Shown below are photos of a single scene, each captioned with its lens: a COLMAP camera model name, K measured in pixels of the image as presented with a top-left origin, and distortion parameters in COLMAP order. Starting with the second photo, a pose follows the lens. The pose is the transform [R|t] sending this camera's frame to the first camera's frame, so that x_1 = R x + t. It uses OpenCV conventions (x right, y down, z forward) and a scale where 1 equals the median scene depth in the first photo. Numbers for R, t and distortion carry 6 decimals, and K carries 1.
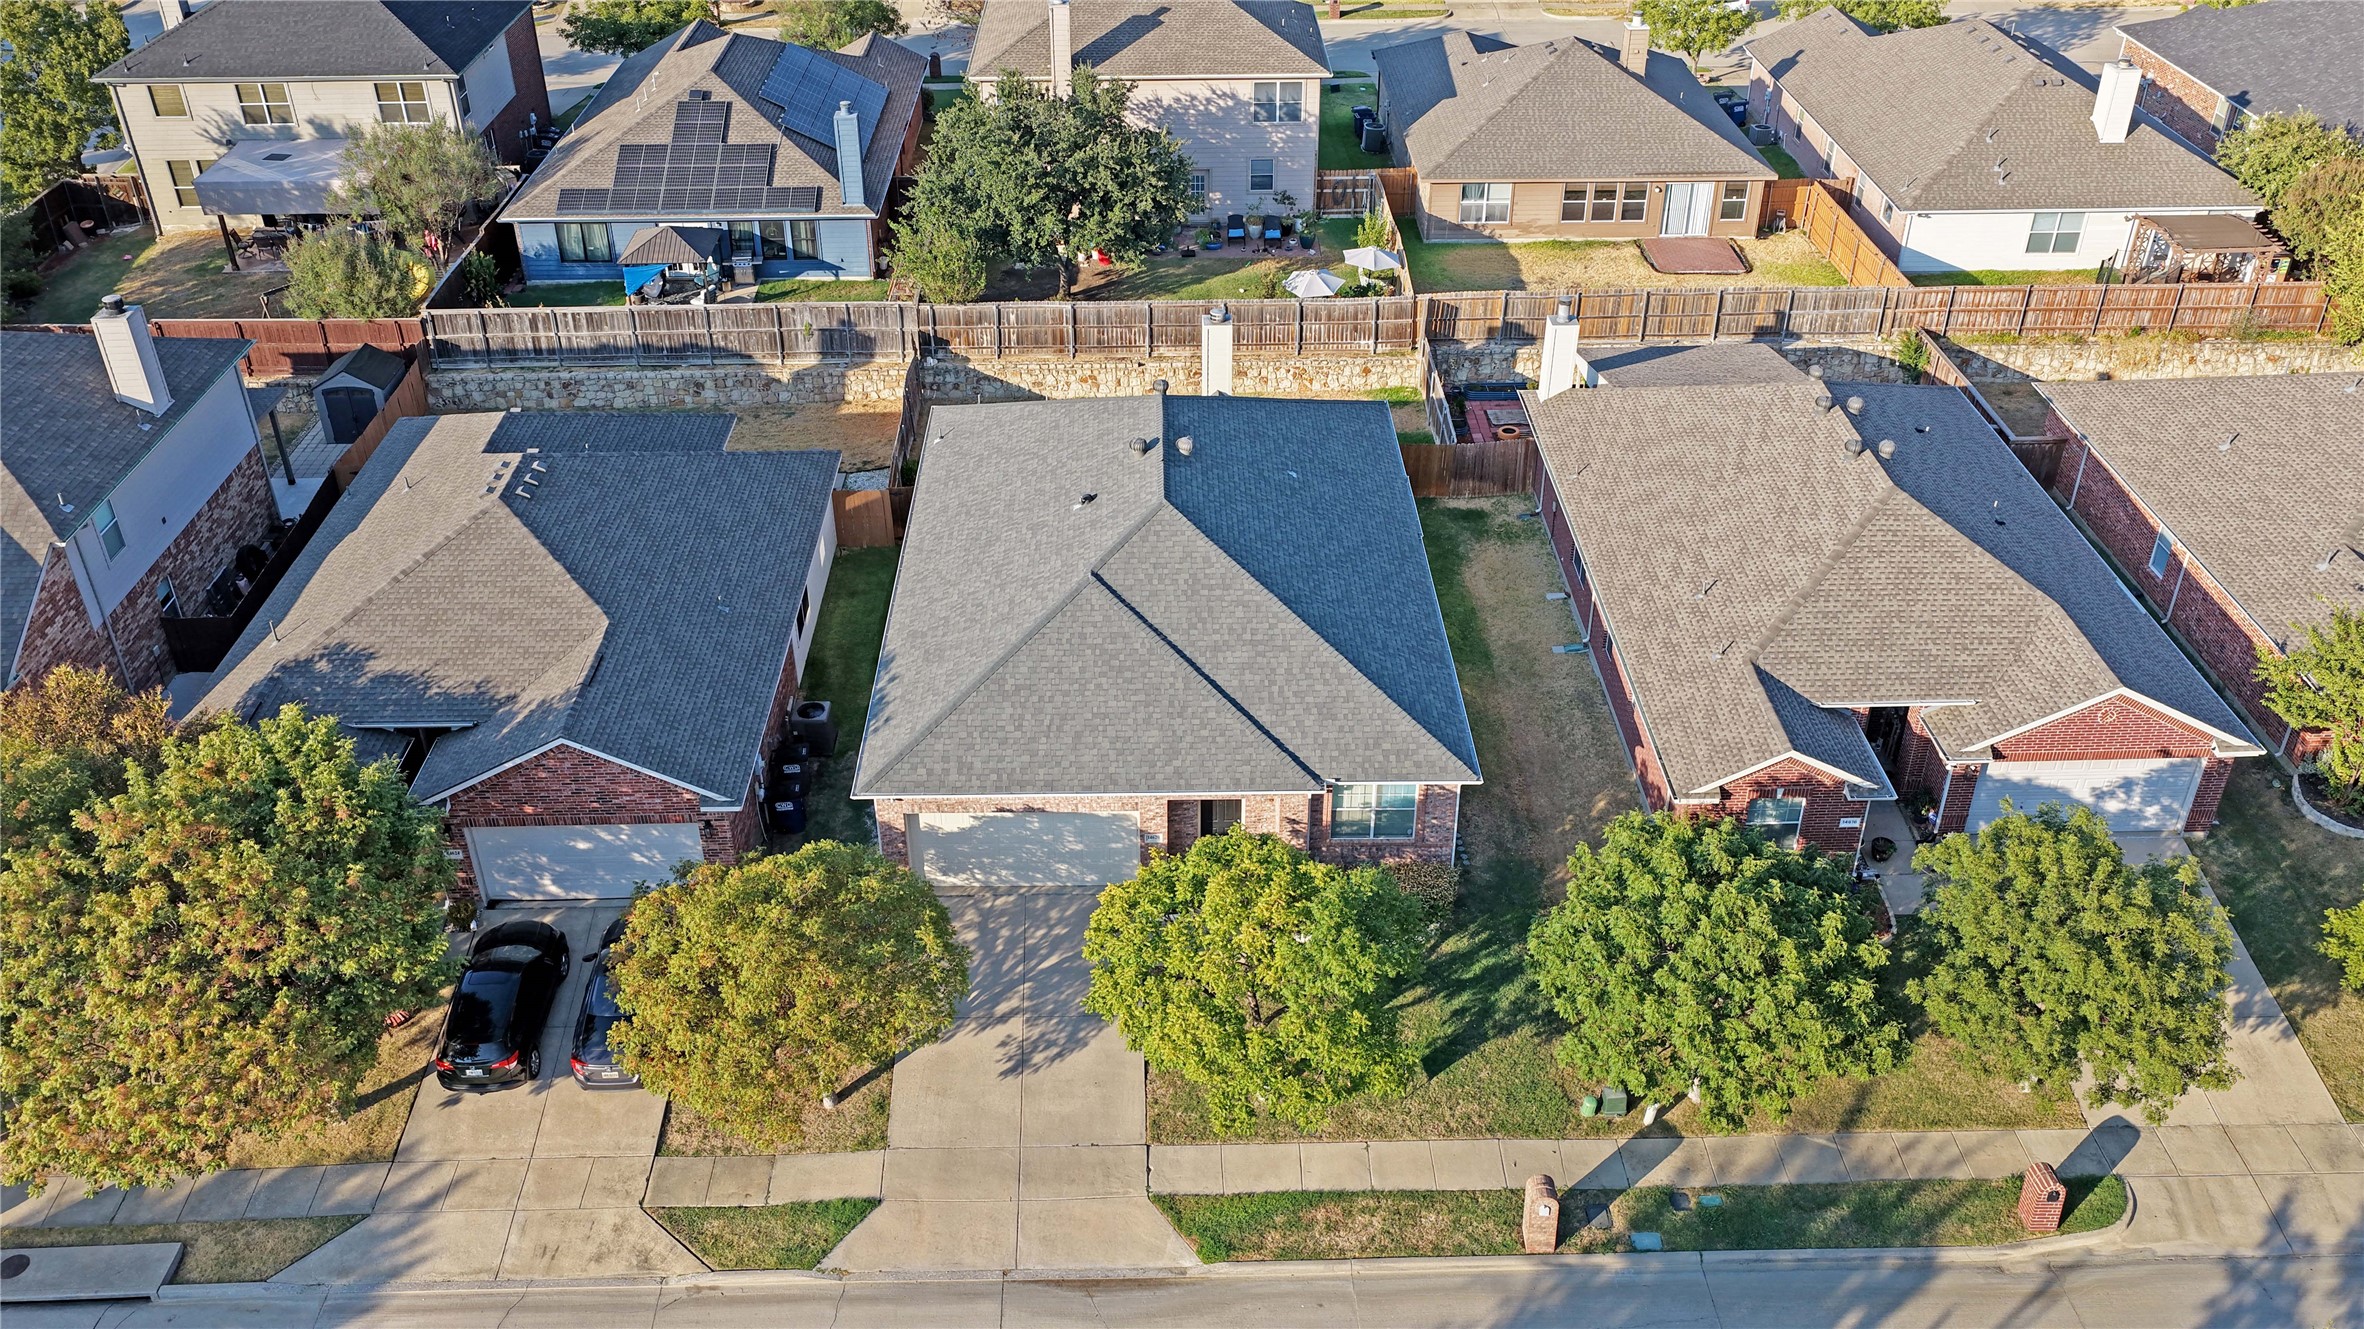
lens RADIAL K [[1938.6, 0, 1182.0], [0, 1938.6, 664.5], [0, 0, 1]] dist [0.097236, -0.284256]
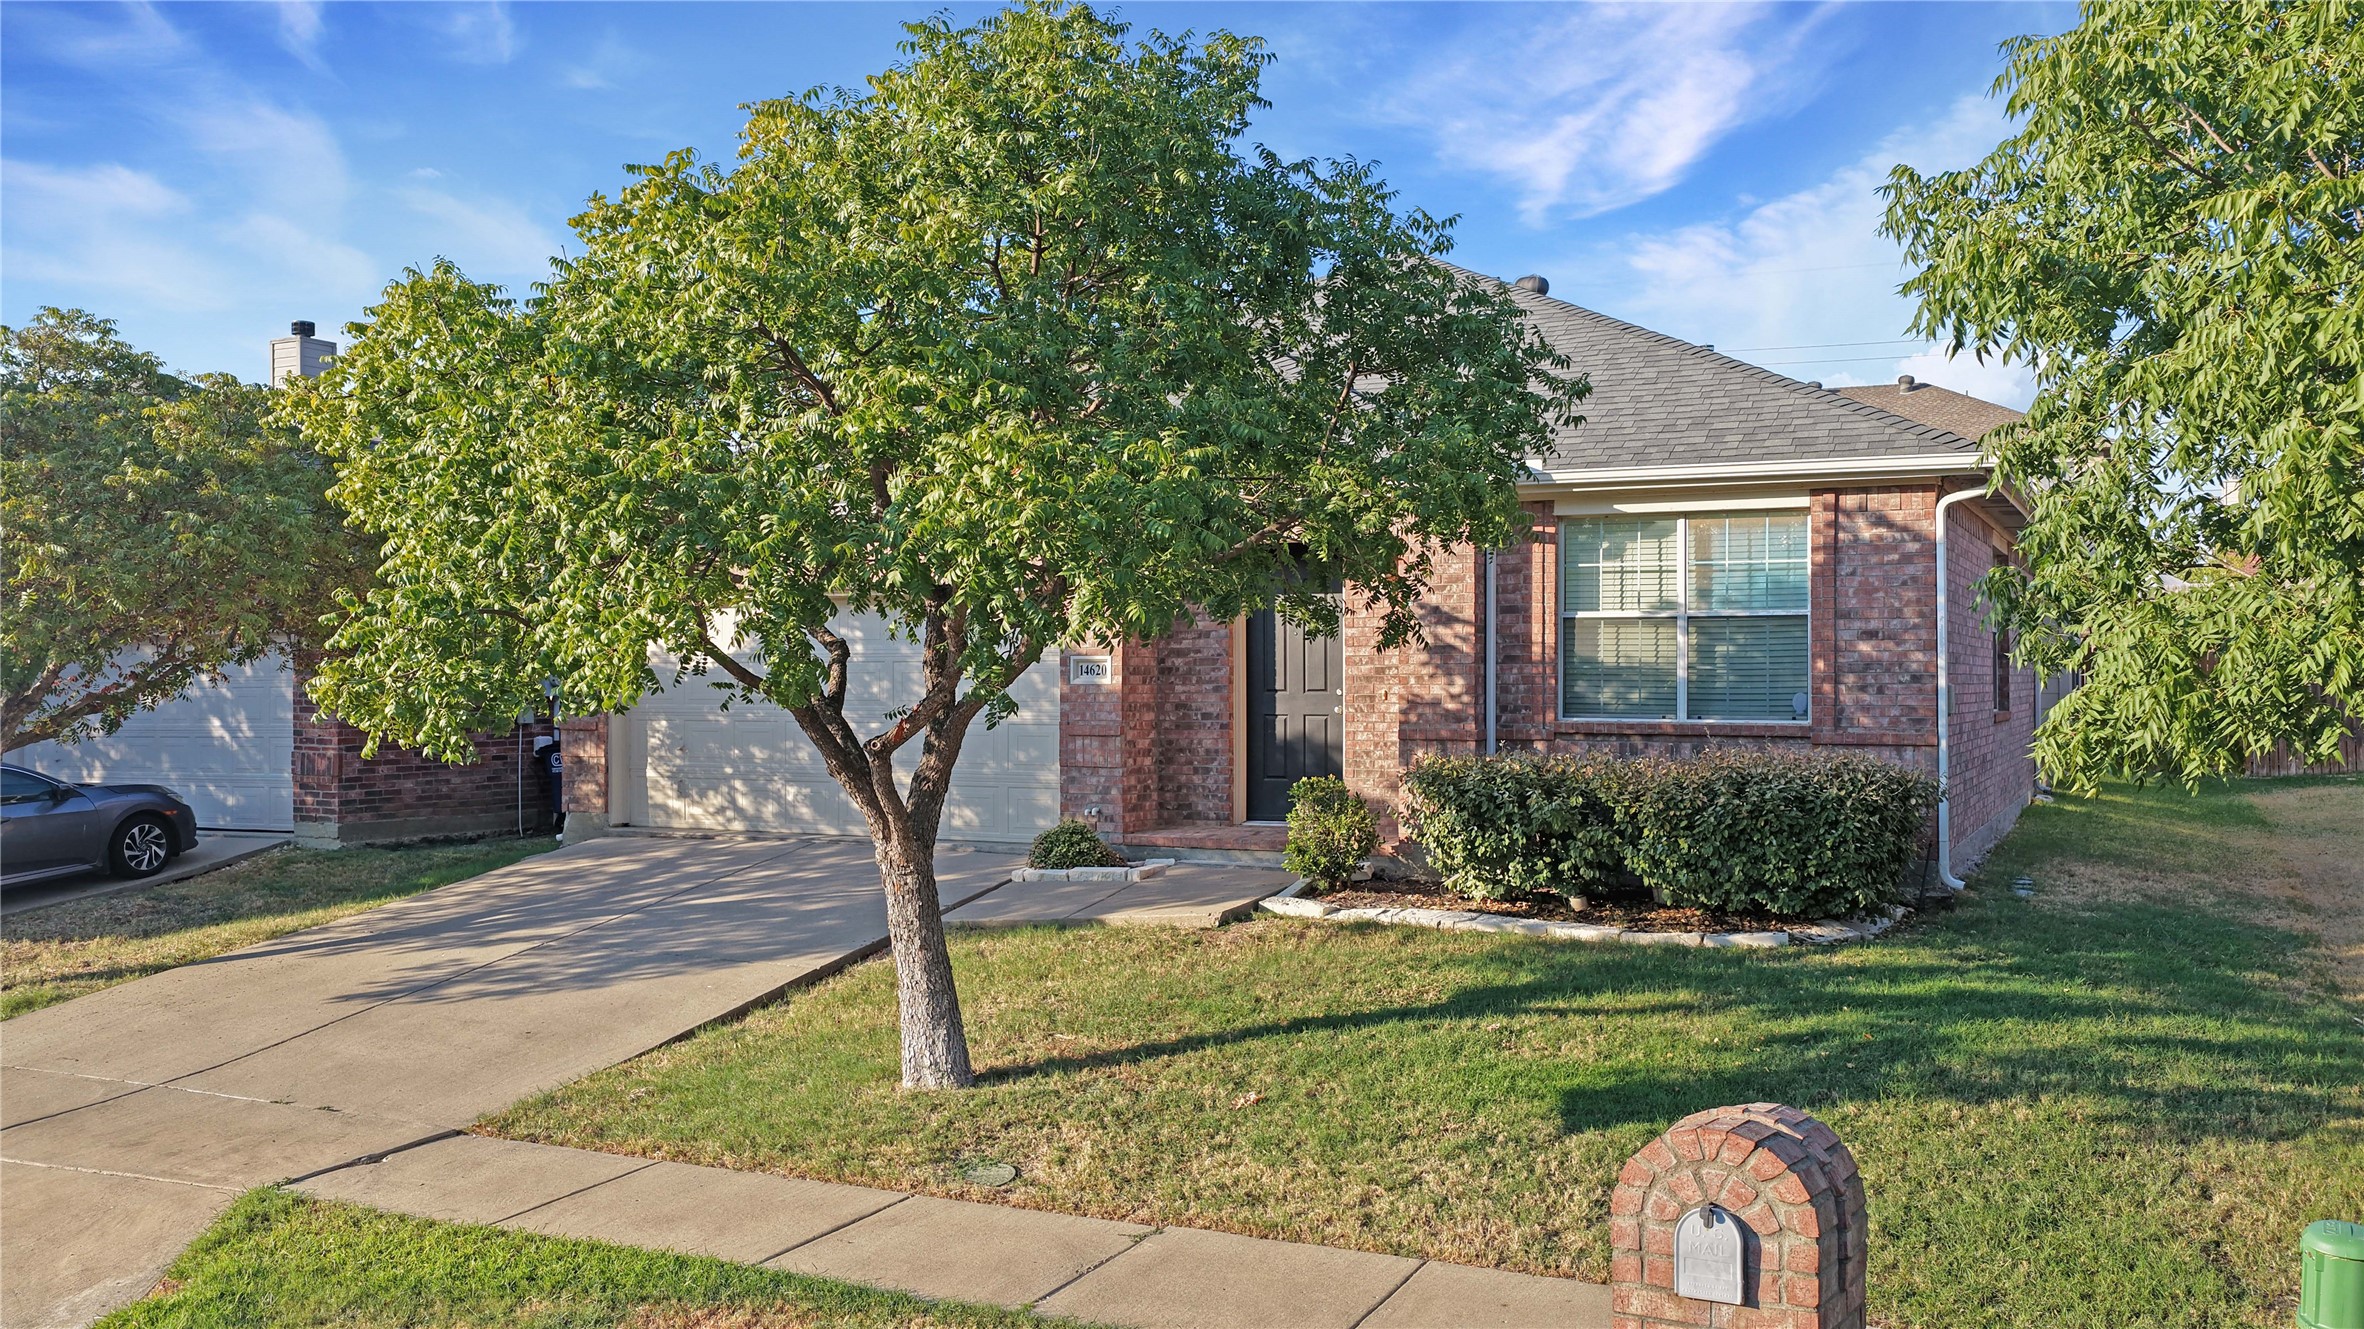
lens RADIAL K [[1938.6, 0, 1182.0], [0, 1938.6, 664.5], [0, 0, 1]] dist [0.097236, -0.284256]
pose [[0.884387, -0.003019, -0.466744, 0.178971], [-0.252542, 0.837871, -0.483936, 0.267048], [0.392532, 0.545860, 0.740240, 0.714609]]
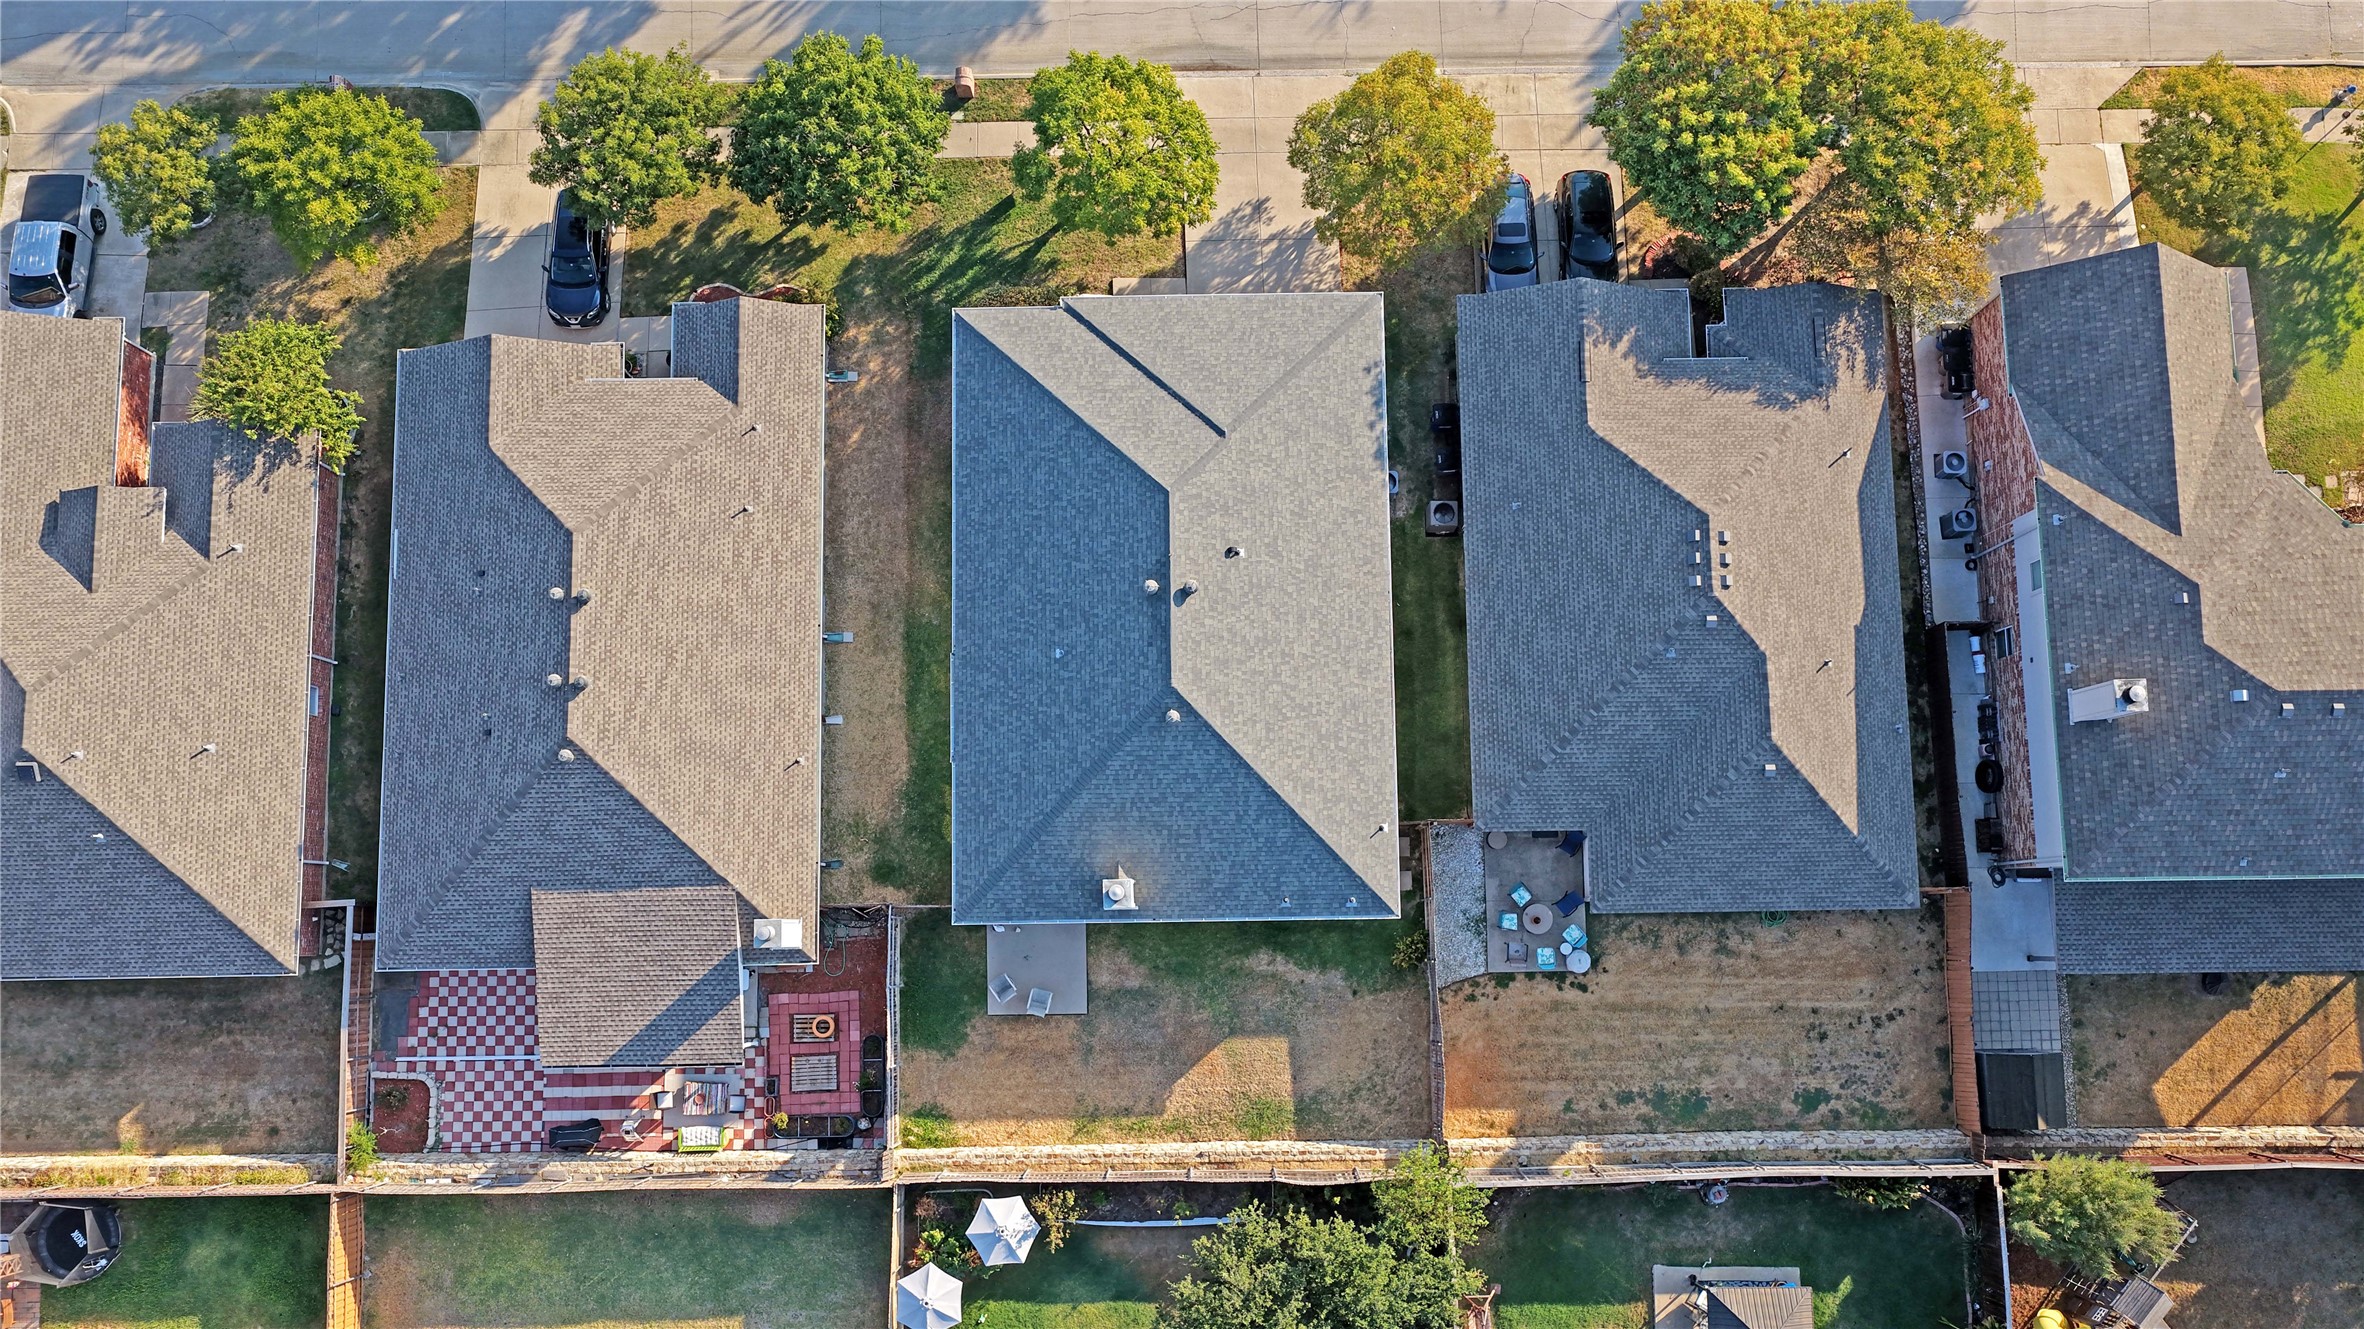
lens RADIAL K [[1938.6, 0, 1182.0], [0, 1938.6, 664.5], [0, 0, 1]] dist [0.097236, -0.284256]
pose [[-0.999960, -0.000238, 0.008922, -0.031095], [0.008169, -0.427041, 0.904195, -1.365456], [0.003594, 0.904232, 0.427026, 0.614452]]
